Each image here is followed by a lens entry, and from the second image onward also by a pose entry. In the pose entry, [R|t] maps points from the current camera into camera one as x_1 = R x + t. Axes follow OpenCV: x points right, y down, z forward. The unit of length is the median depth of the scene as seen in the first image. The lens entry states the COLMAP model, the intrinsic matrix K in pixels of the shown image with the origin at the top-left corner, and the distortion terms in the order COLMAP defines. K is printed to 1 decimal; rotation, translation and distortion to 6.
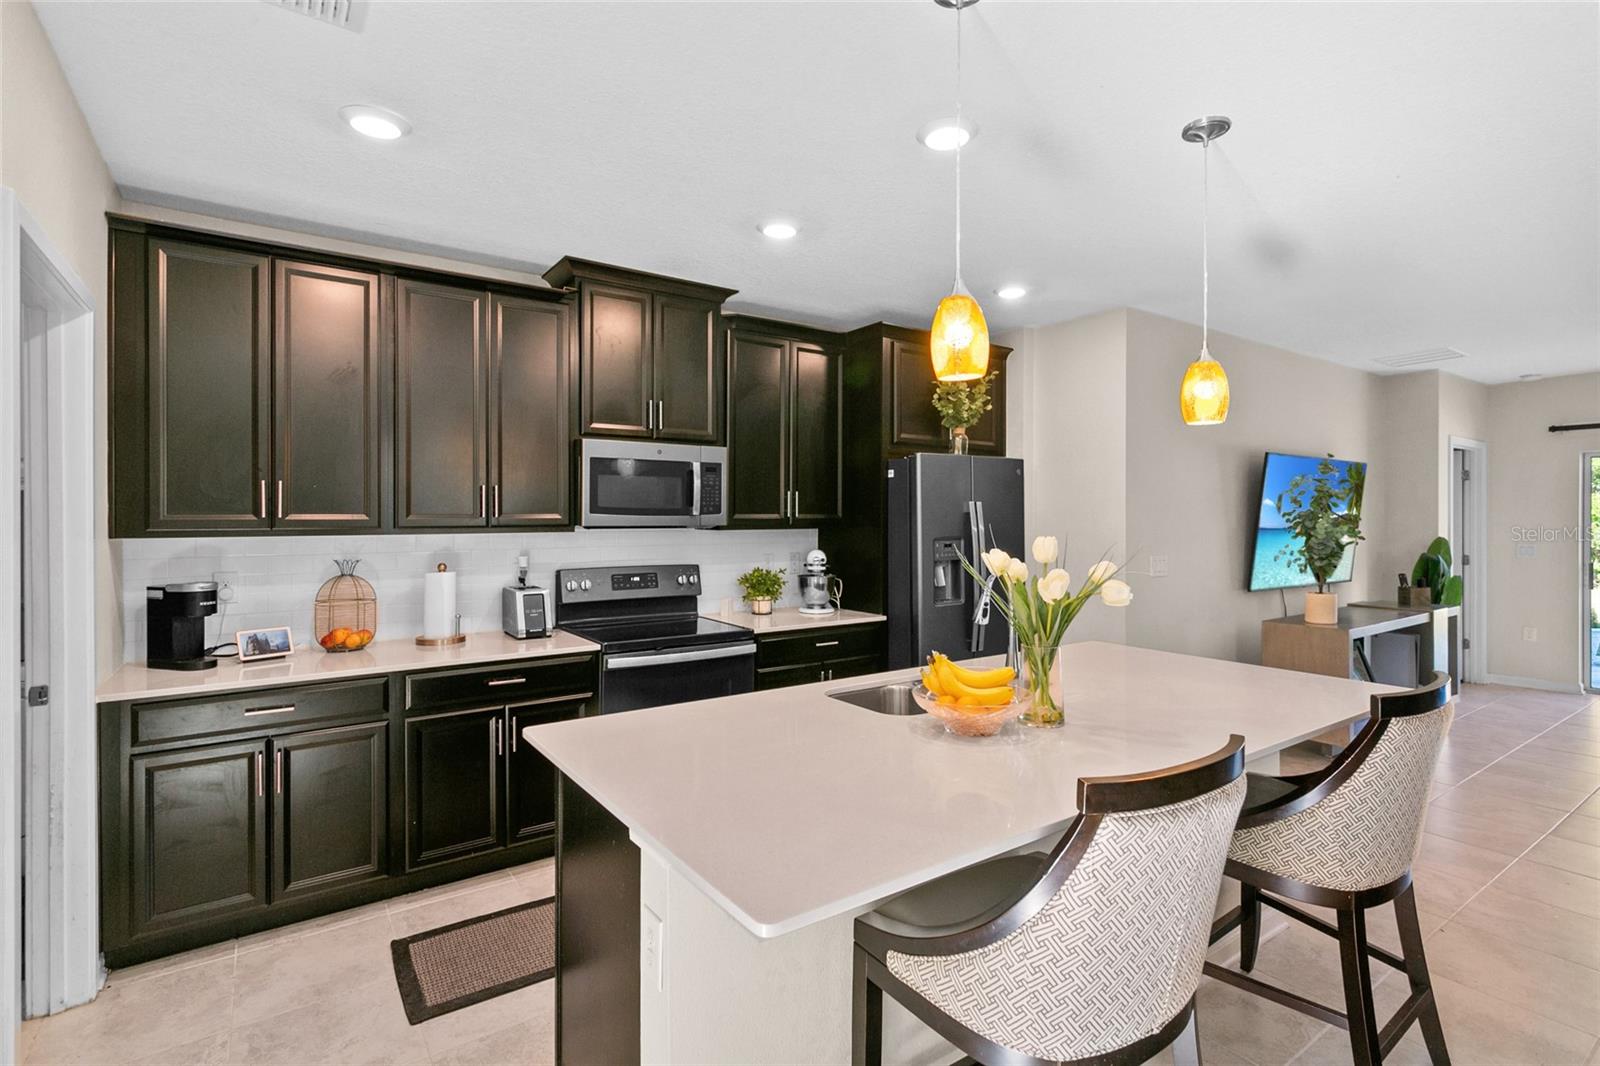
lens RADIAL K [[768.3, 0, 796.4], [0, 768.3, 521.6], [0, 0, 1]] dist [0.000768, 0.000733]
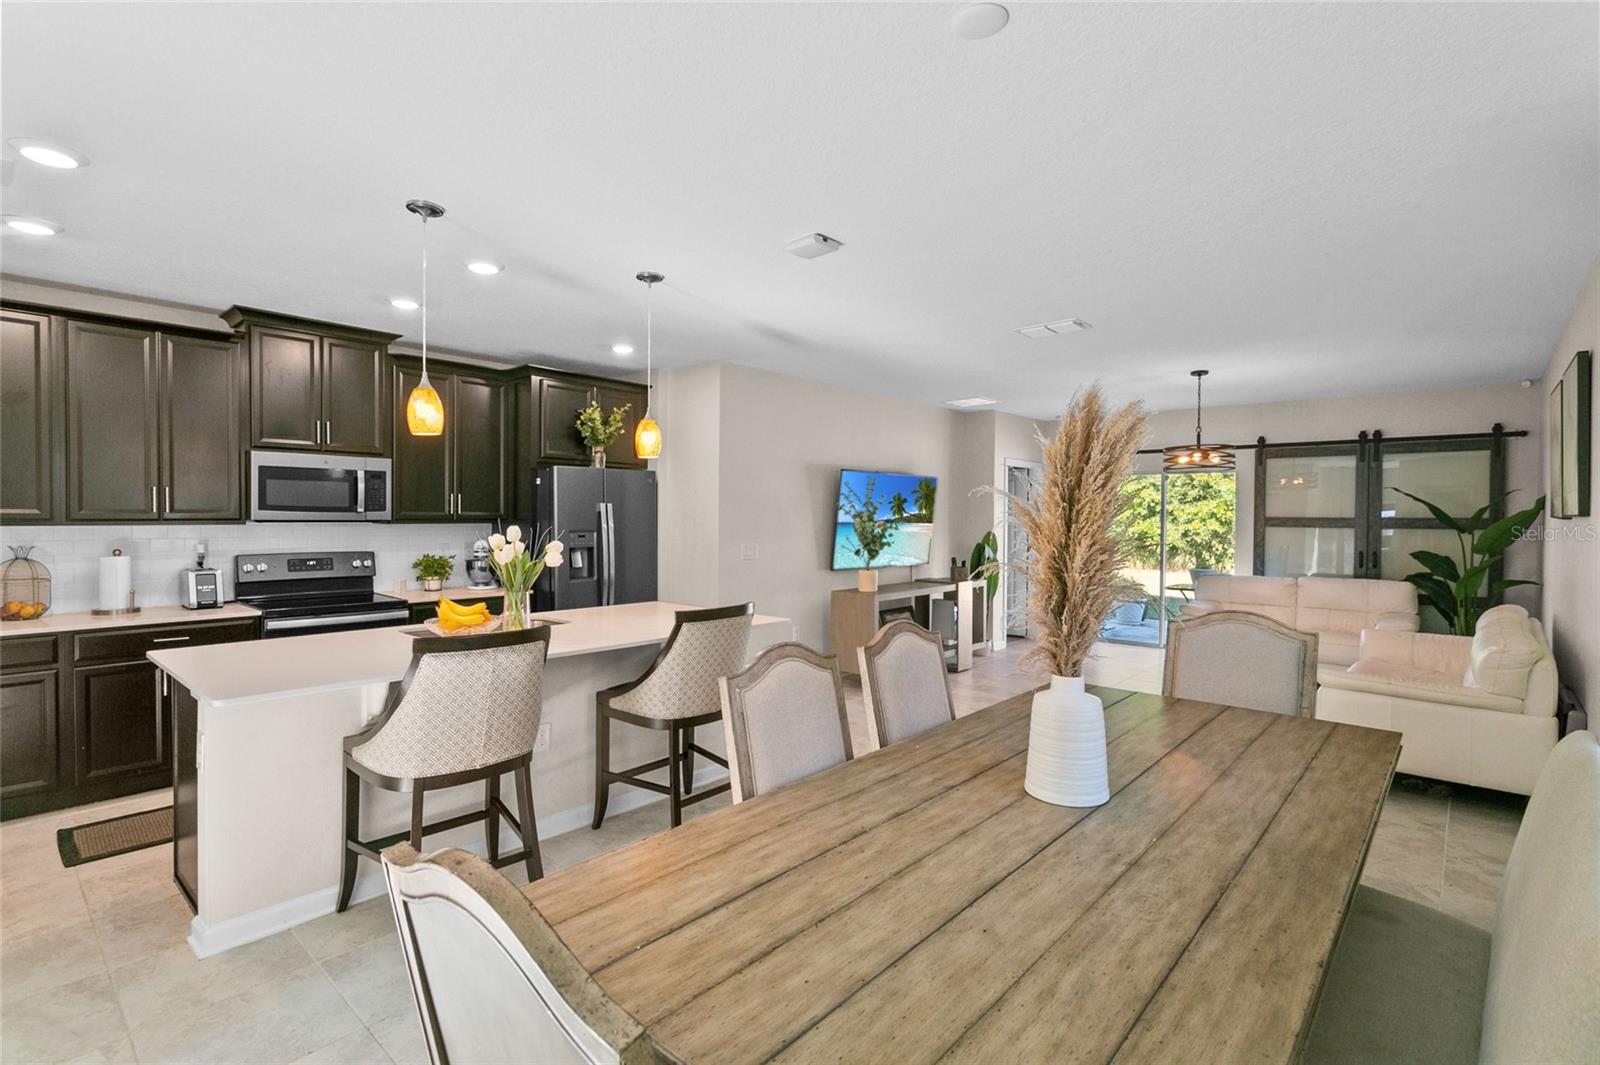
lens RADIAL K [[760.4, 0, 804.0], [0, 760.4, 531.2], [0, 0, 1]] dist [0.004217, 0.000534]
pose [[0.972589, 0.000822, 0.232530, 0.291347], [-0.004296, 0.999887, 0.014431, 0.002163], [-0.232492, -0.015034, 0.972482, -0.400360]]
